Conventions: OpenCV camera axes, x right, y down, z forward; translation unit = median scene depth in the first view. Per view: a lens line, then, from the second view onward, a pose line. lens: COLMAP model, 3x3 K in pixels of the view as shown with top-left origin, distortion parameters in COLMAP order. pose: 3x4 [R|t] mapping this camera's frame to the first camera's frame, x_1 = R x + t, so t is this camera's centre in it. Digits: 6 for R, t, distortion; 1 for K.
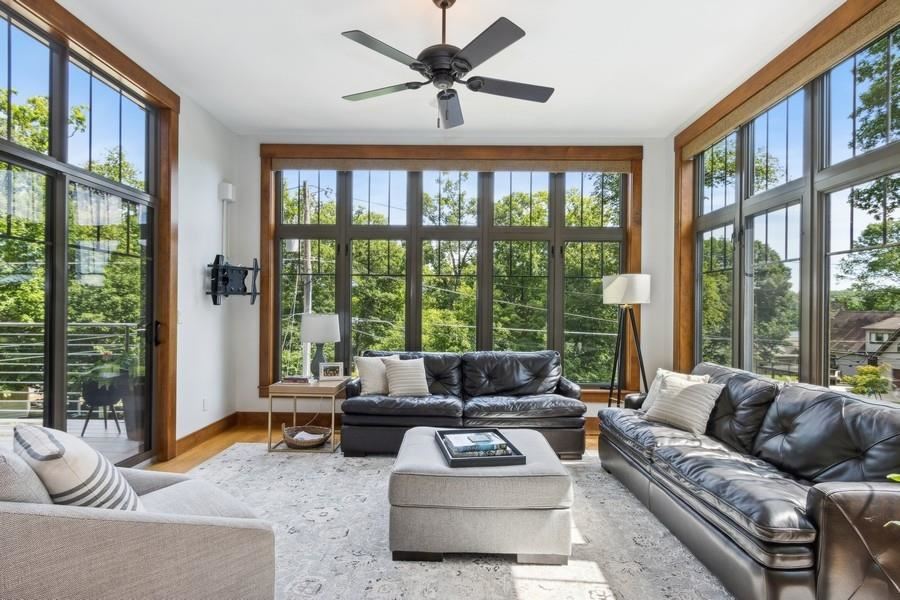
lens RADIAL K [[477.2, 0, 449.9], [0, 477.2, 312.0], [0, 0, 1]] dist [-0.000048, -0.001150]
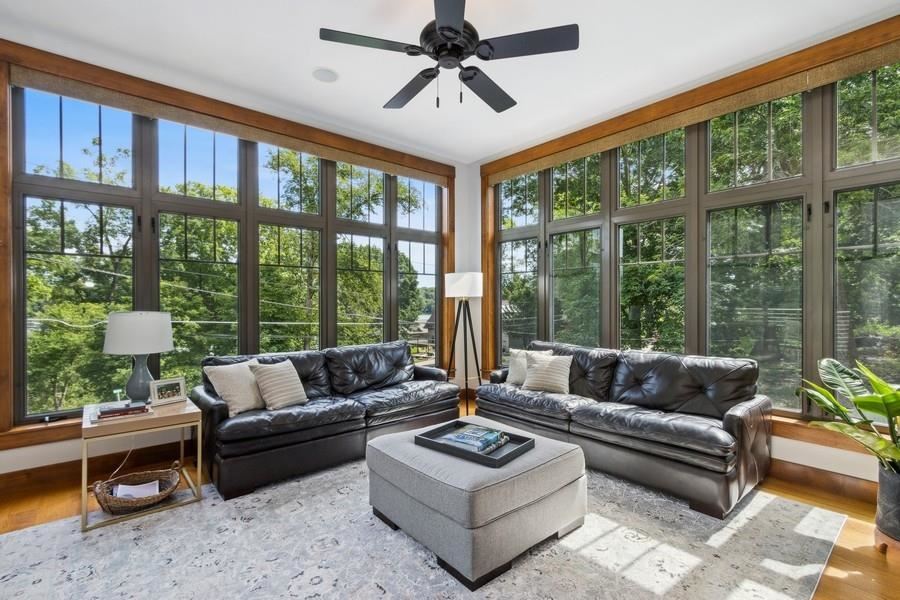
lens RADIAL K [[414.3, 0, 450.2], [0, 414.3, 303.9], [0, 0, 1]] dist [0.000440, 0.000063]
pose [[0.747385, -0.013750, 0.664249, -0.339701], [0.012771, 0.999898, 0.006329, -0.006176], [-0.664269, 0.003753, 0.747484, 0.239793]]
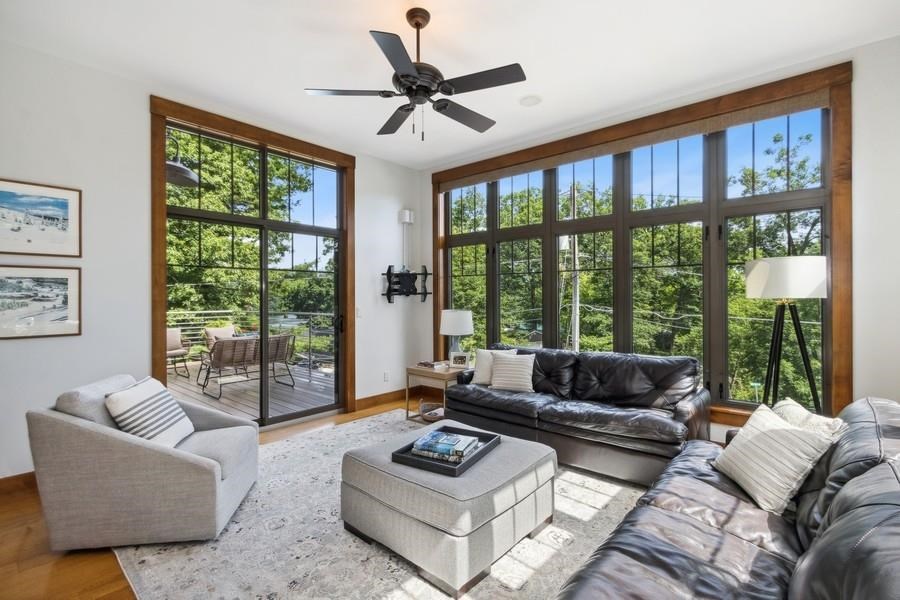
lens RADIAL K [[423.6, 0, 446.7], [0, 423.6, 299.0], [0, 0, 1]] dist [0.001848, 0.000115]
pose [[0.756246, -0.010288, -0.654207, 0.394634], [0.007399, 0.999947, -0.007172, -0.016001], [0.654246, 0.000584, 0.756282, 0.198705]]
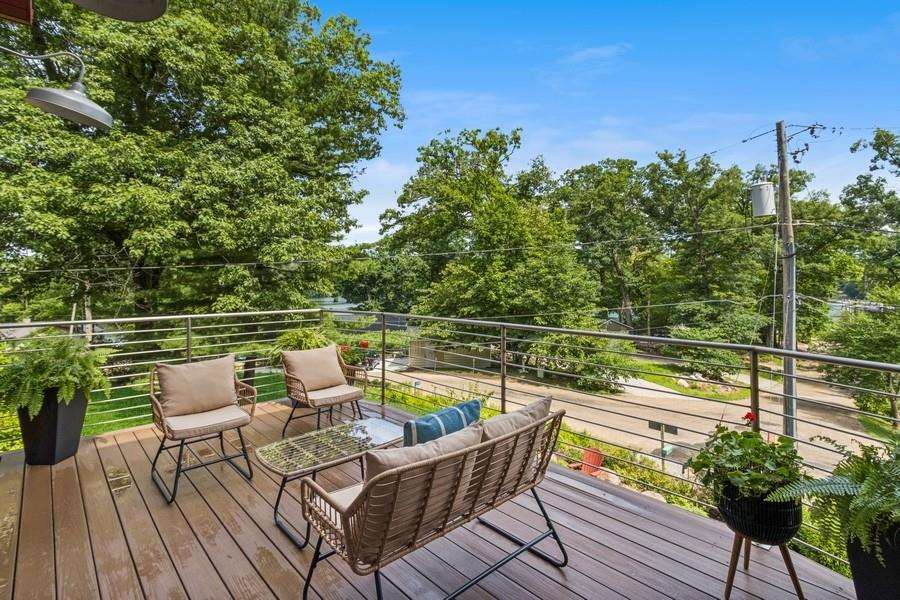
lens RADIAL K [[417.4, 0, 450.0], [0, 417.4, 274.4], [0, 0, 1]] dist [-0.001798, -0.000225]
pose [[0.704272, -0.019424, -0.709664, -0.737566], [0.001894, 0.999673, -0.025482, -0.047461], [0.709927, 0.016602, 0.704079, 0.536014]]
